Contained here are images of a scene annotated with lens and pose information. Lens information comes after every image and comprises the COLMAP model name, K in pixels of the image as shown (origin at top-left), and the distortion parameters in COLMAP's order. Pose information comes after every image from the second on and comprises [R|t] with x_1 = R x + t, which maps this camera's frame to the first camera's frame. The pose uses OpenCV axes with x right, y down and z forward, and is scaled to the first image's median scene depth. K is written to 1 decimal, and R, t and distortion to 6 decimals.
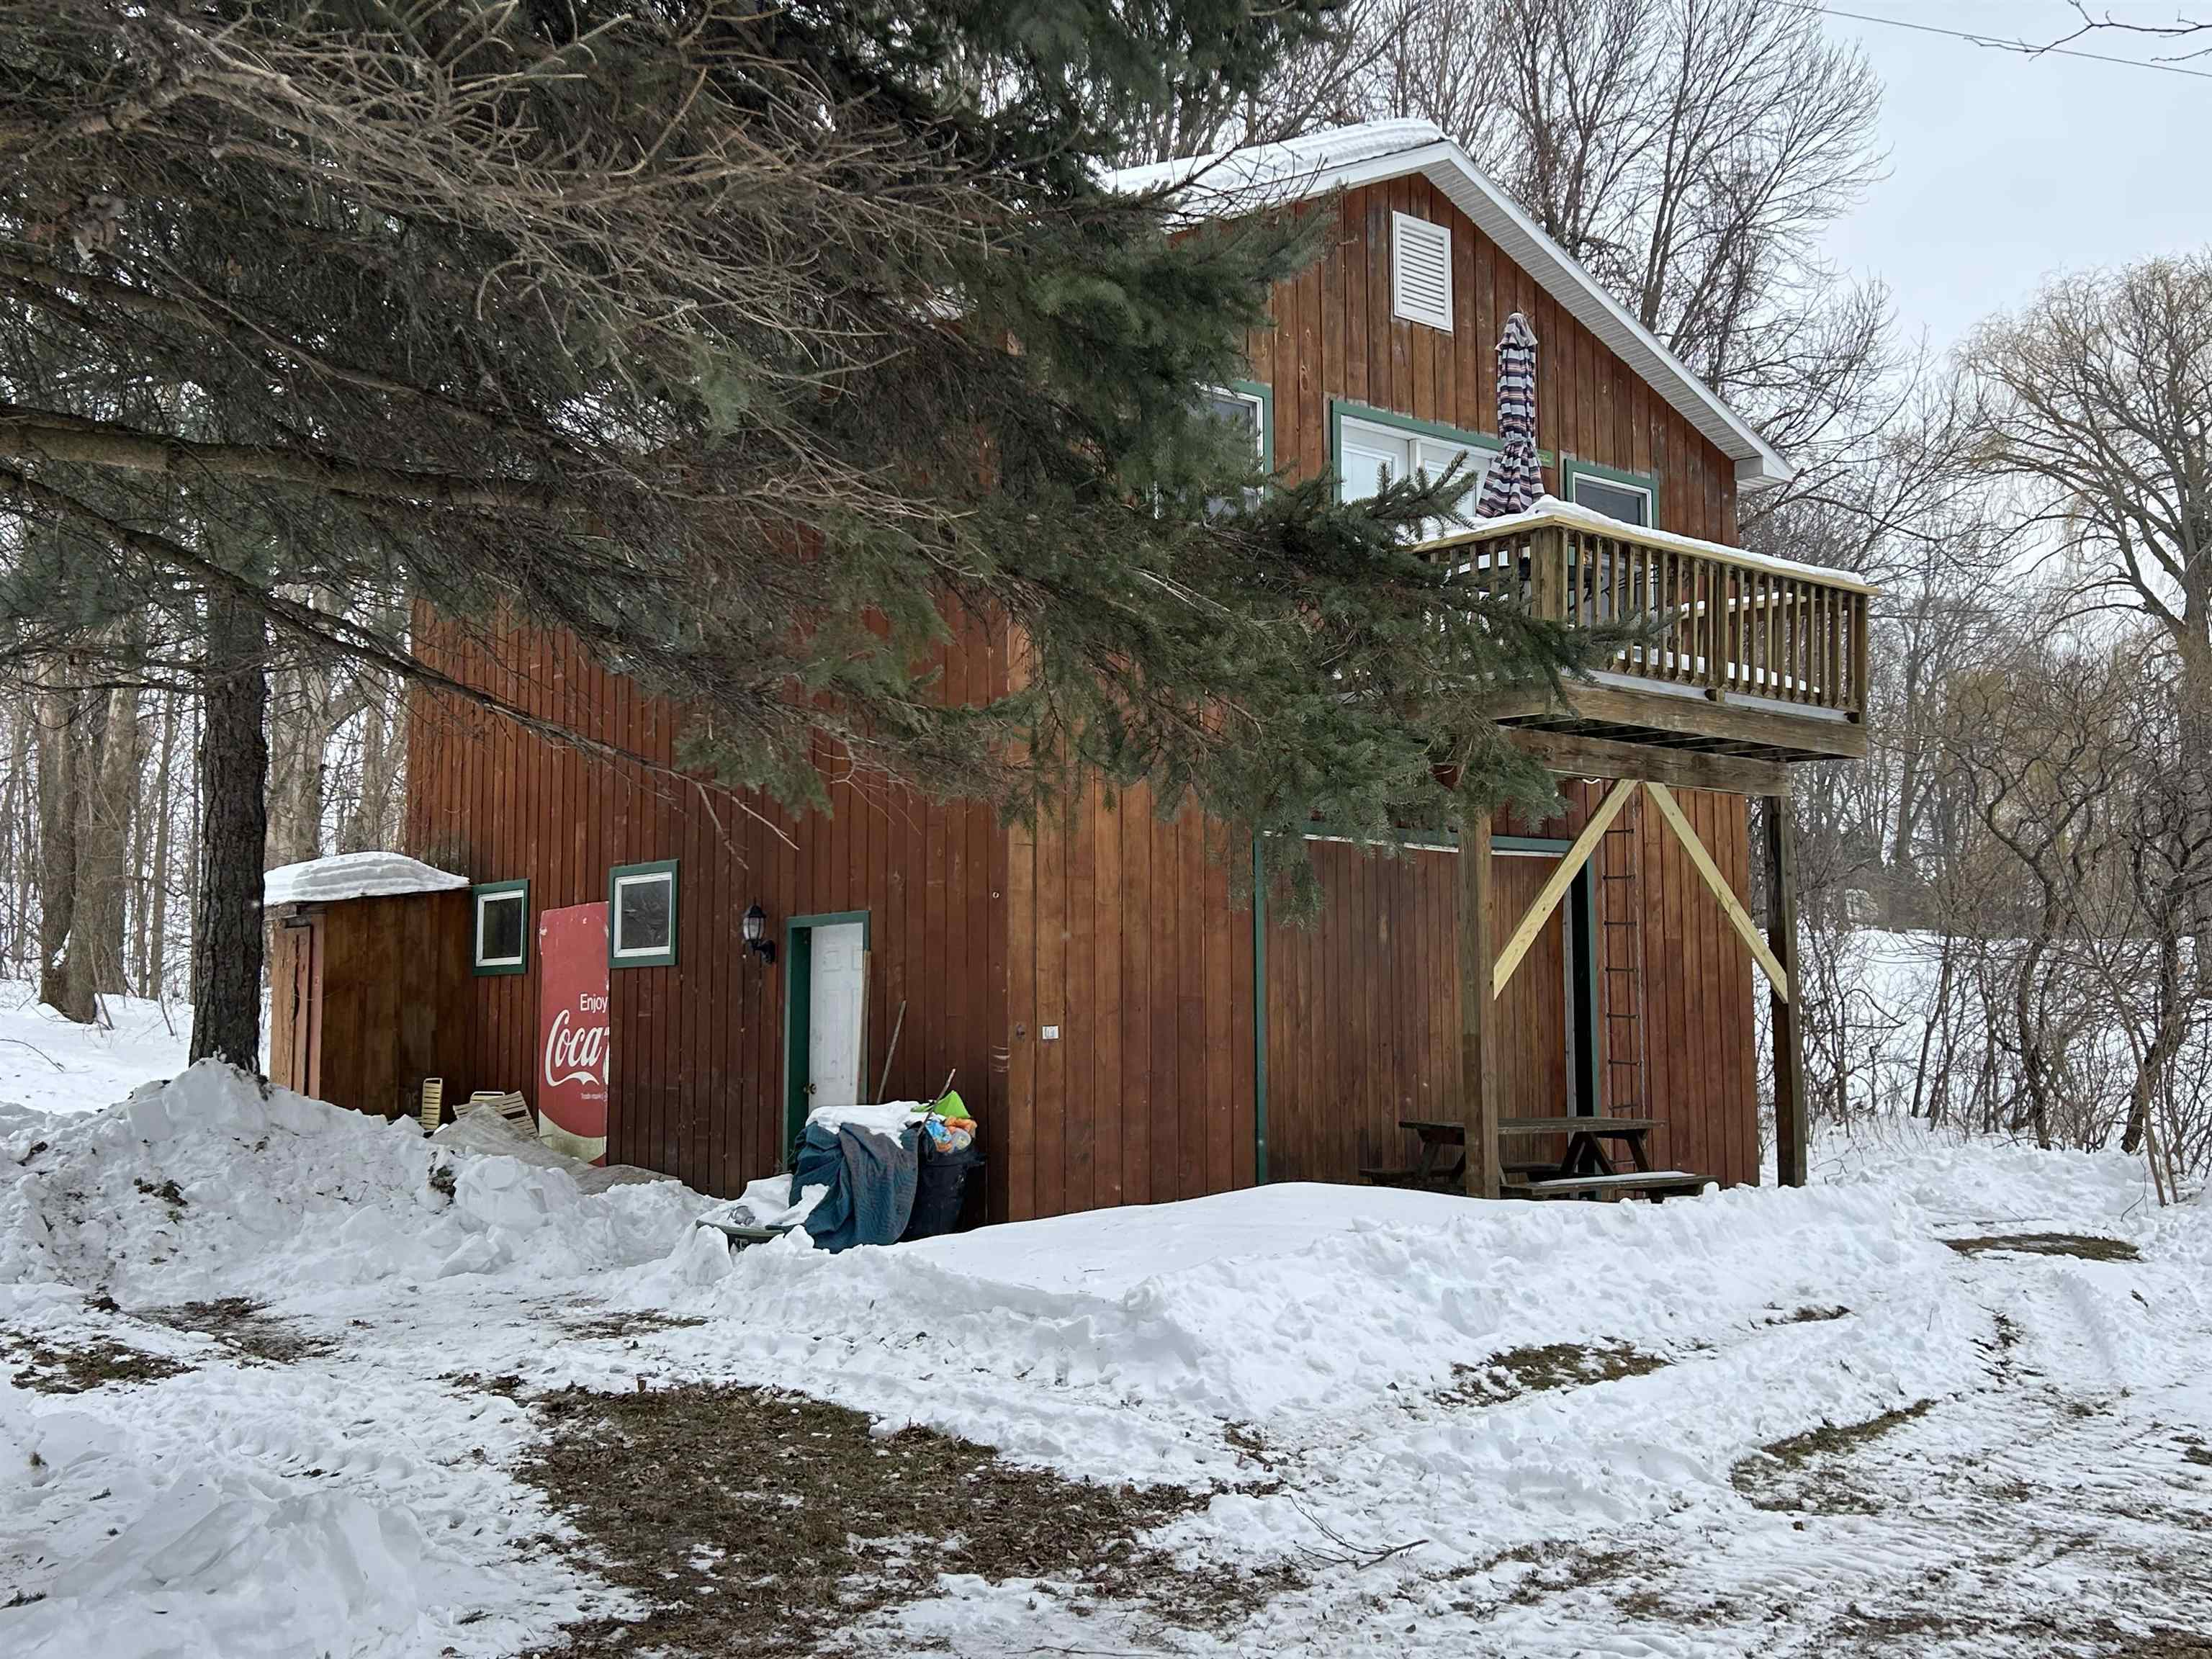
lens RADIAL K [[2208.3, 0, 1089.0], [0, 2208.3, 820.3], [0, 0, 1]] dist [0.032285, 0.000000]
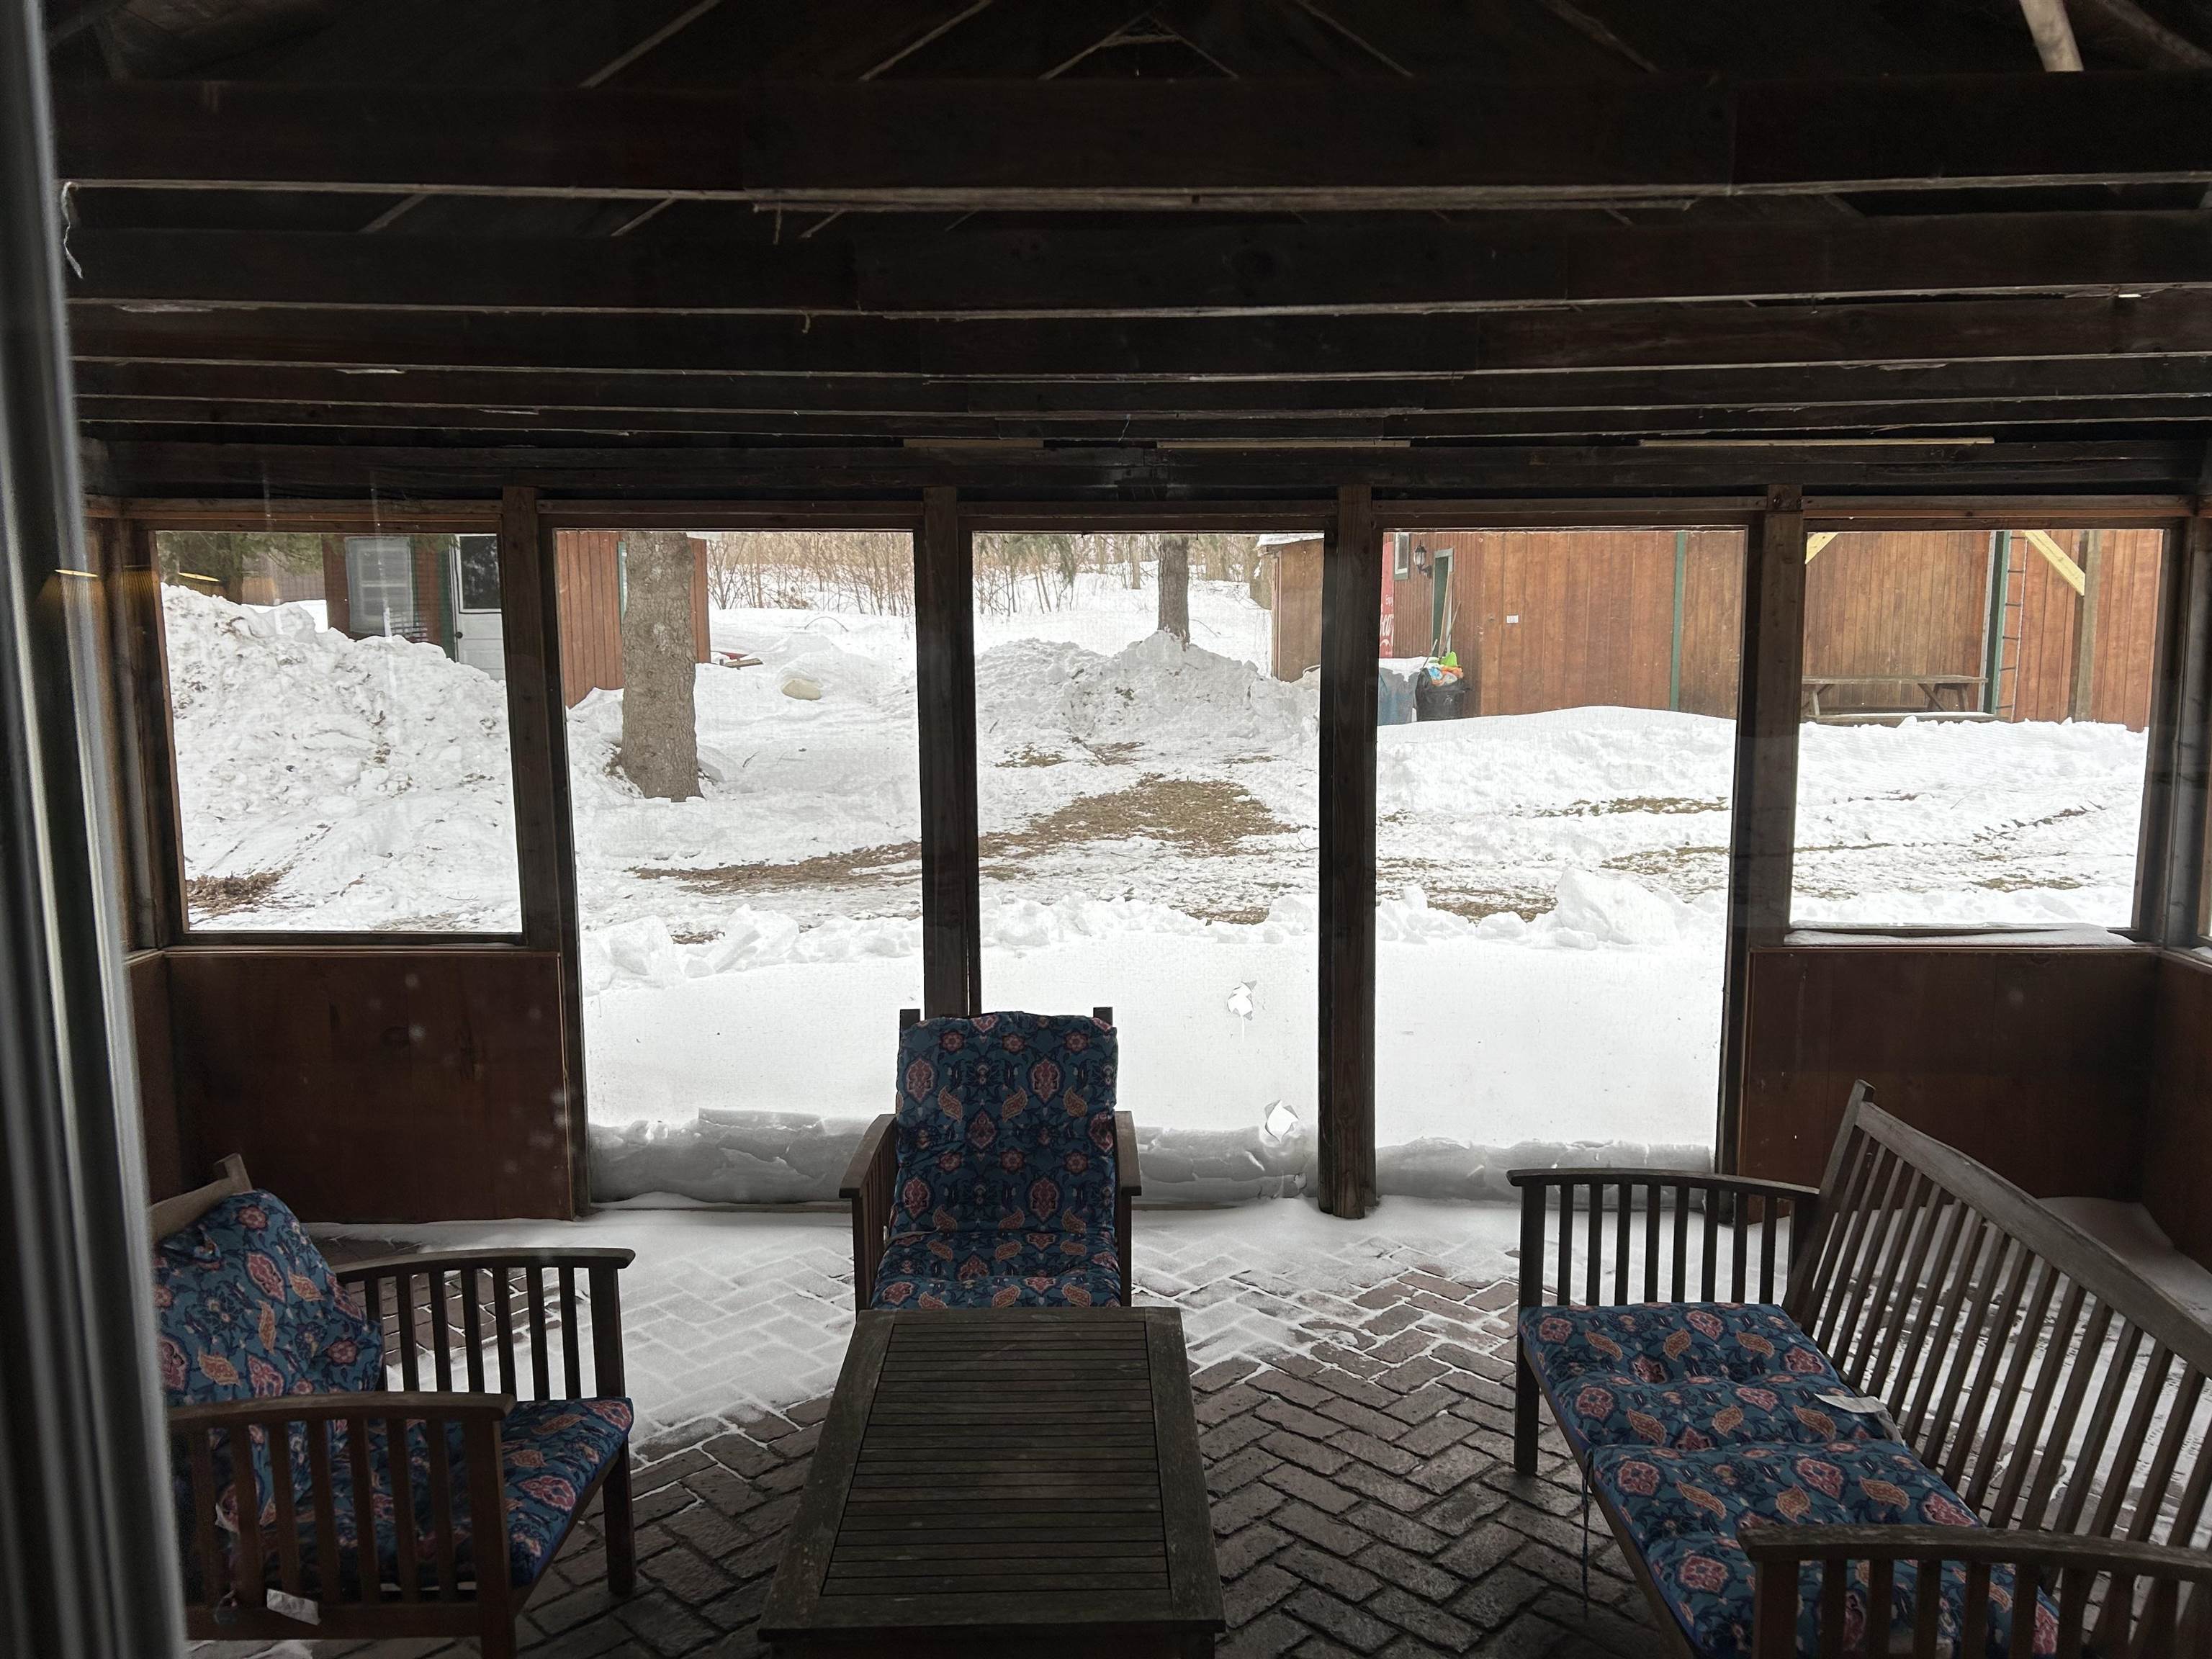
lens RADIAL K [[1654.5, 0, 1086.8], [0, 1654.5, 831.6], [0, 0, 1]] dist [0.039758, -0.044538]
pose [[0.781629, 0.081991, -0.618331, 0.527747], [0.061209, 0.976456, 0.206853, -0.031505], [0.620733, -0.199530, 0.758208, -0.237242]]
